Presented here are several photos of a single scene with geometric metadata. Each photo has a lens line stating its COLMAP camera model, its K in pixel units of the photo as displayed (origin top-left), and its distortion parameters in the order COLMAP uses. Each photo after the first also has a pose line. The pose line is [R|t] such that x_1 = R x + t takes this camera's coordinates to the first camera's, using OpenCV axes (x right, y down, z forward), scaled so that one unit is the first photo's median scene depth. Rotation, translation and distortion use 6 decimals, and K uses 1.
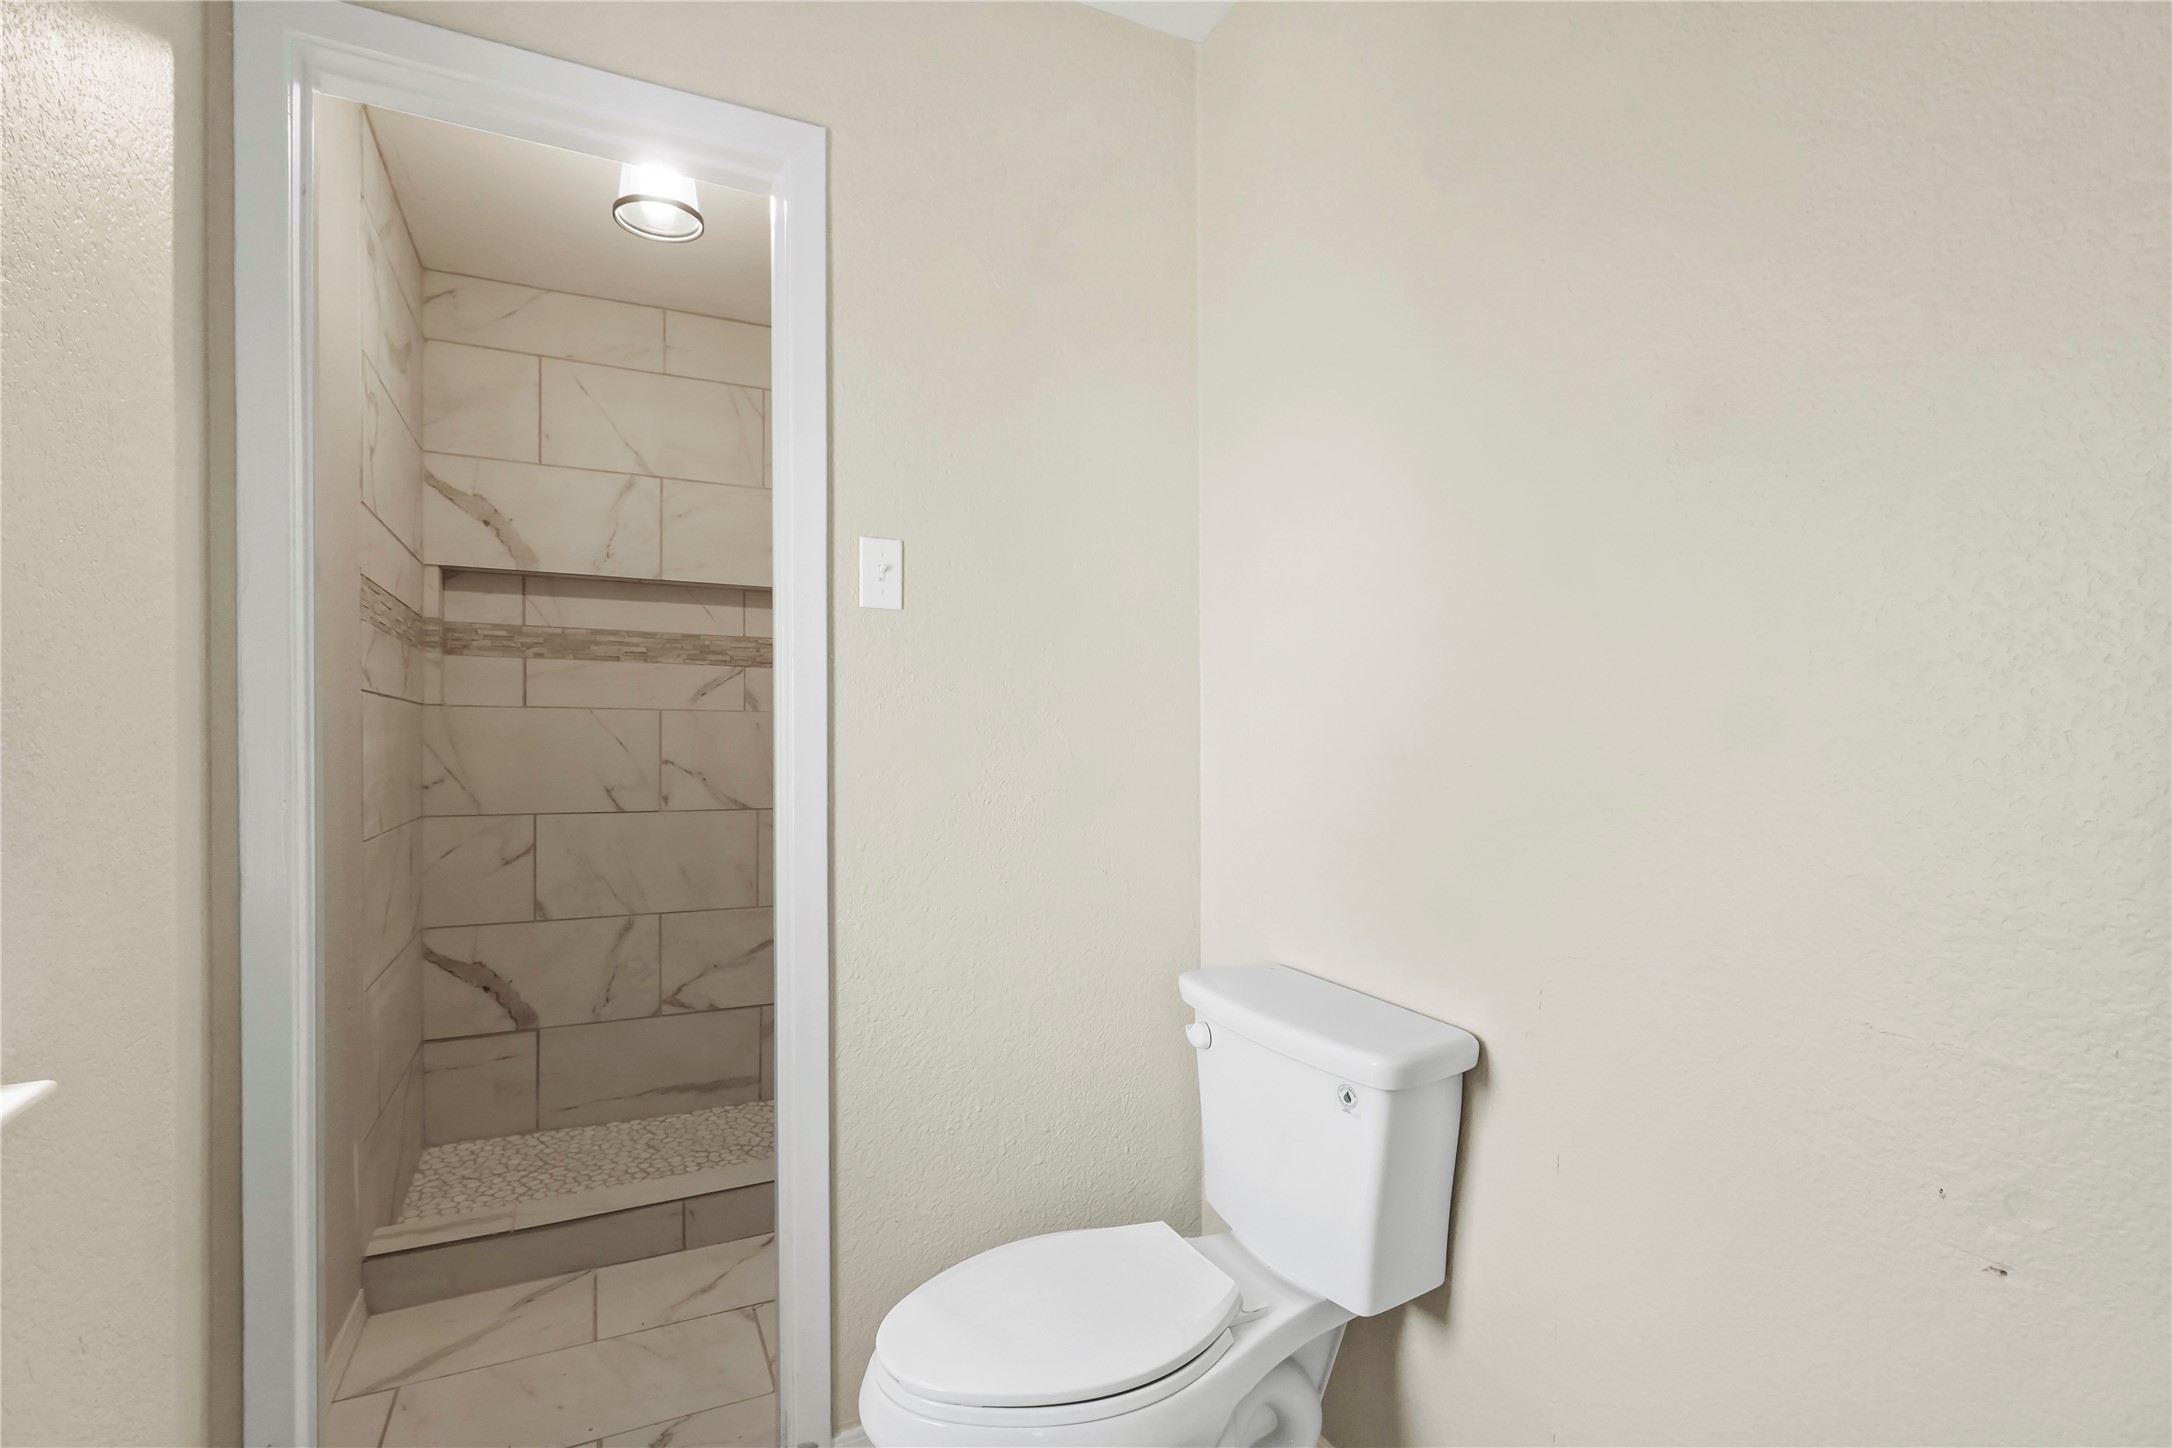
lens RADIAL K [[1003.6, 0, 1082.8], [0, 1003.6, 742.2], [0, 0, 1]] dist [0.000081, 0.000061]
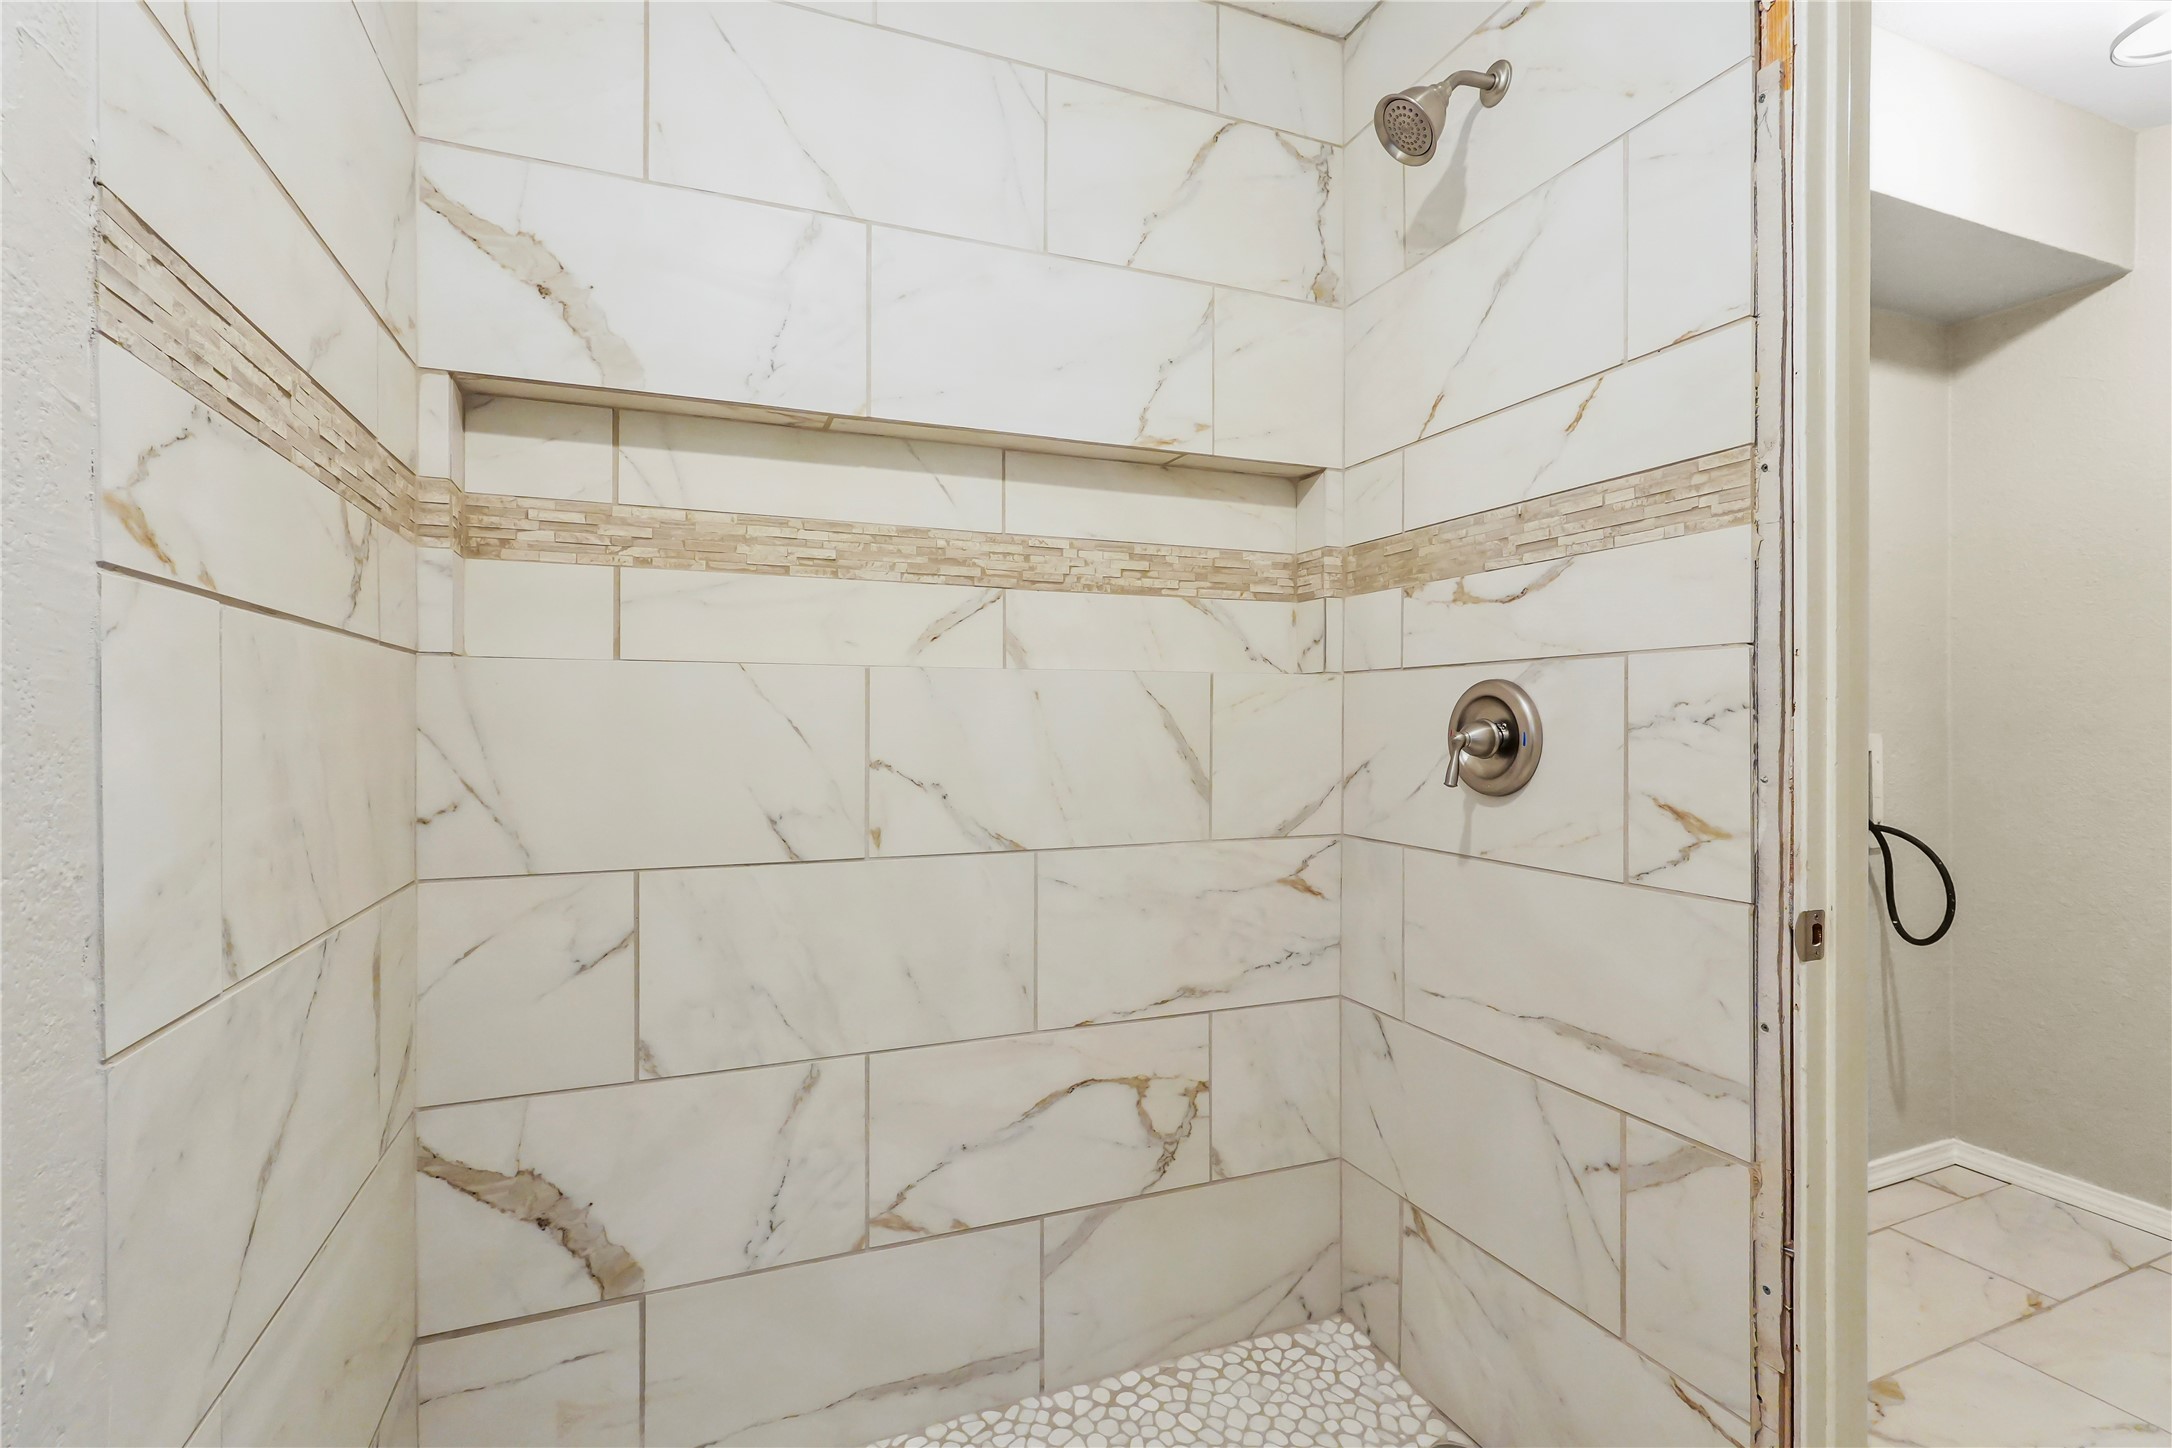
lens RADIAL K [[1003.6, 0, 1091.7], [0, 1003.6, 715.3], [0, 0, 1]] dist [0.000081, 0.000061]
pose [[0.997863, -0.003777, -0.065239, -0.277306], [0.003363, 0.999973, -0.006460, -0.002347], [0.065261, 0.006226, 0.997849, 0.498163]]
